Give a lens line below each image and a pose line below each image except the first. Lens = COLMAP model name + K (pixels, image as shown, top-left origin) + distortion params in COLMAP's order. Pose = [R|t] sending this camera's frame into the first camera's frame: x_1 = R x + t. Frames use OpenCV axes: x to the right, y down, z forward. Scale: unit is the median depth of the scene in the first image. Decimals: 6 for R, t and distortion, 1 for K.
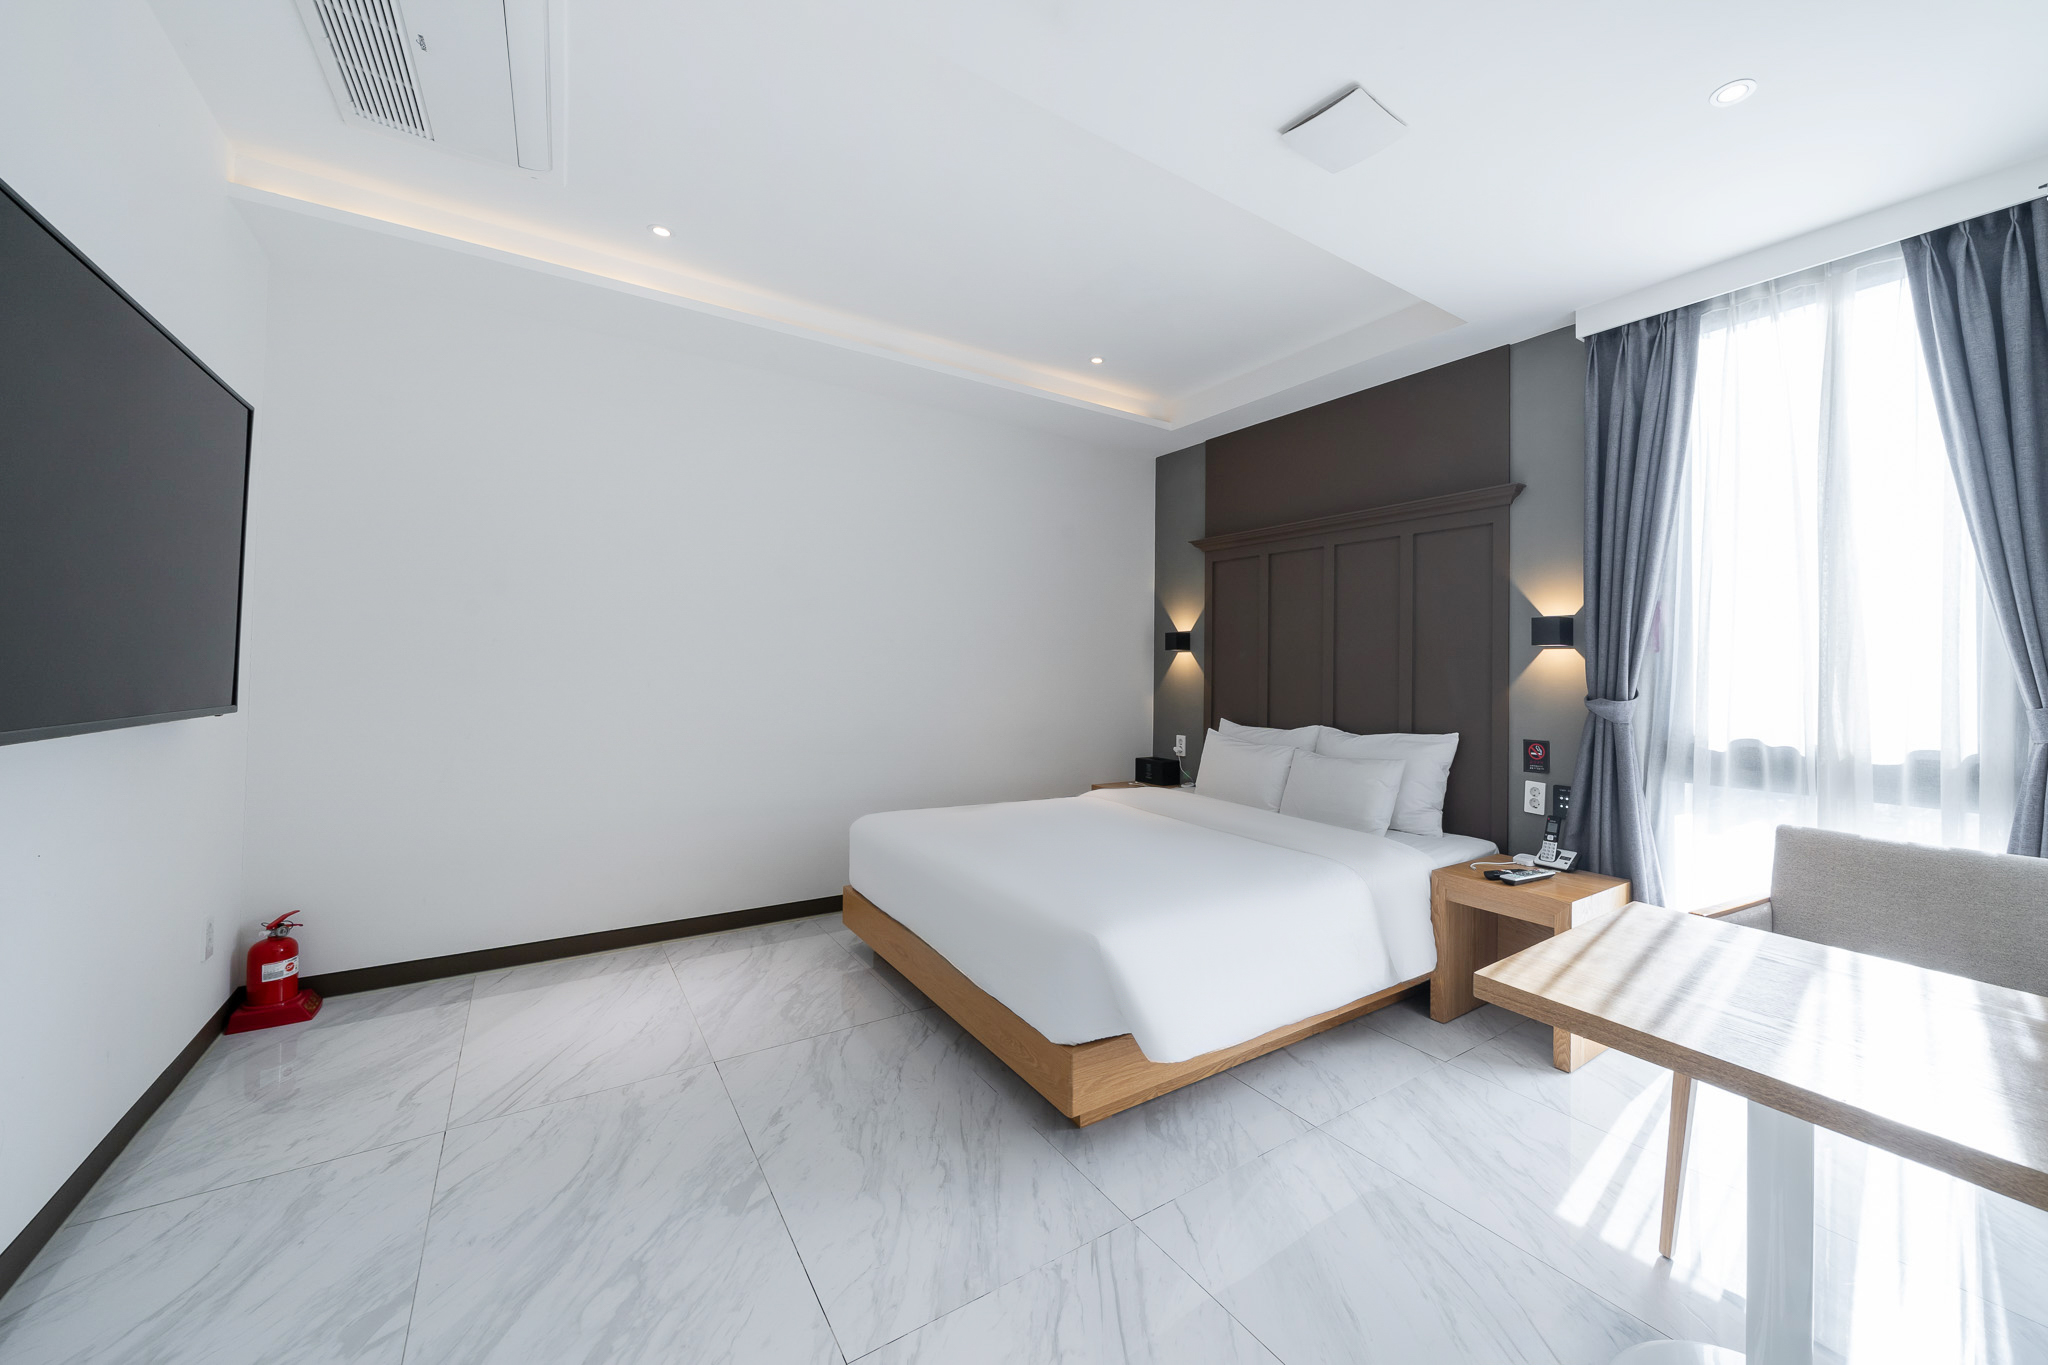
lens RADIAL K [[772.2, 0, 1096.7], [0, 772.2, 653.4], [0, 0, 1]] dist [-0.002093, -0.000153]
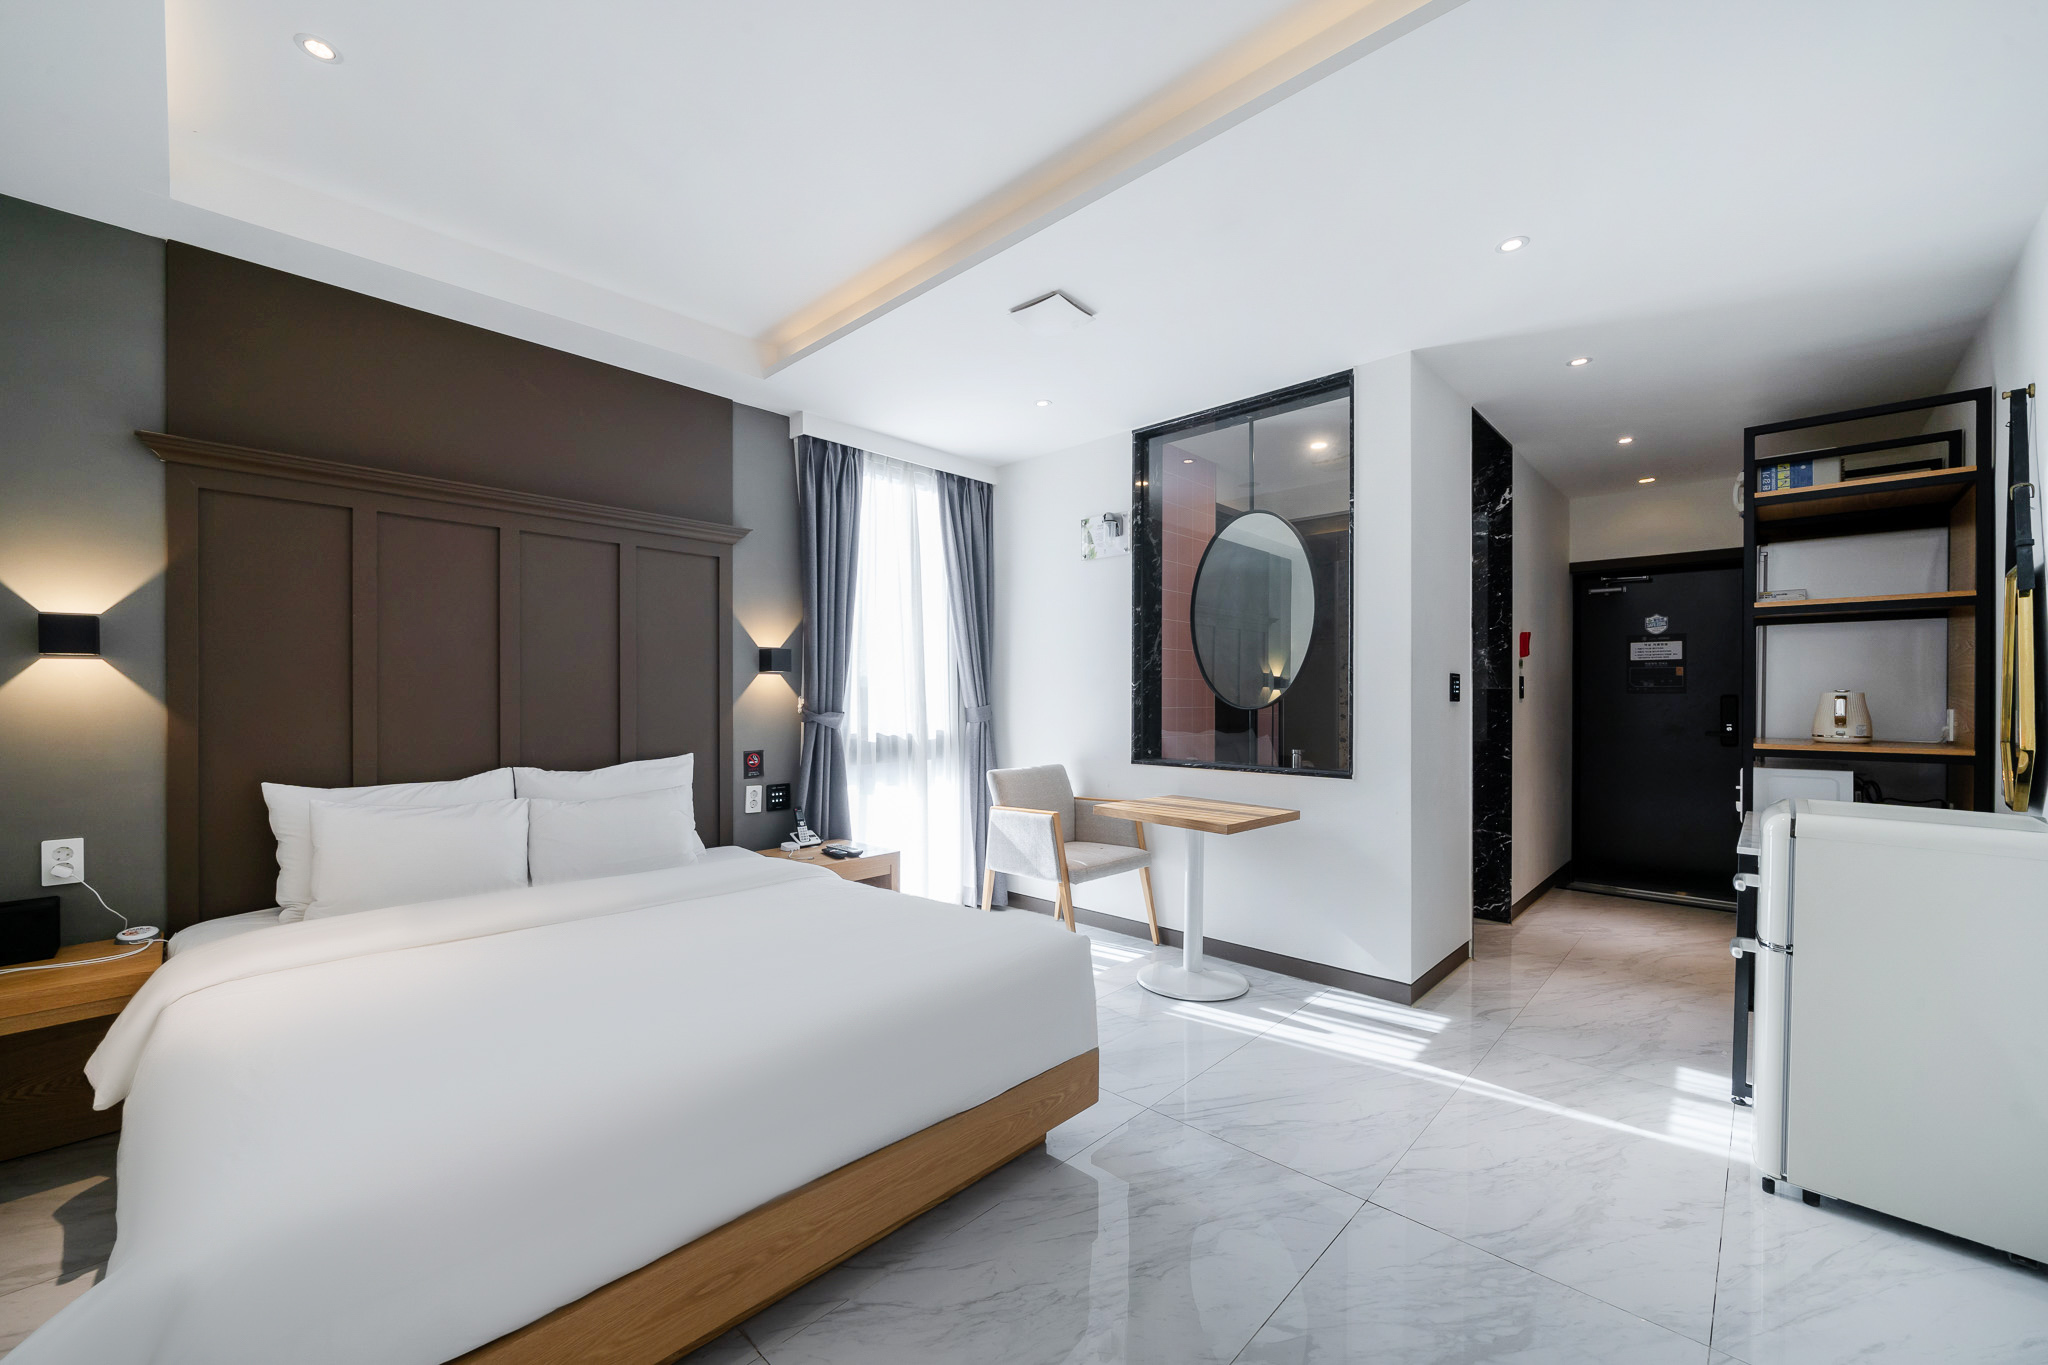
lens RADIAL K [[769.9, 0, 1031.0], [0, 769.9, 694.3], [0, 0, 1]] dist [0.003155, 0.000588]
pose [[-0.168217, -0.016925, 0.985605, -0.742647], [-0.021815, 0.999672, 0.013444, 0.000584], [-0.985509, -0.019239, -0.168531, 0.868989]]
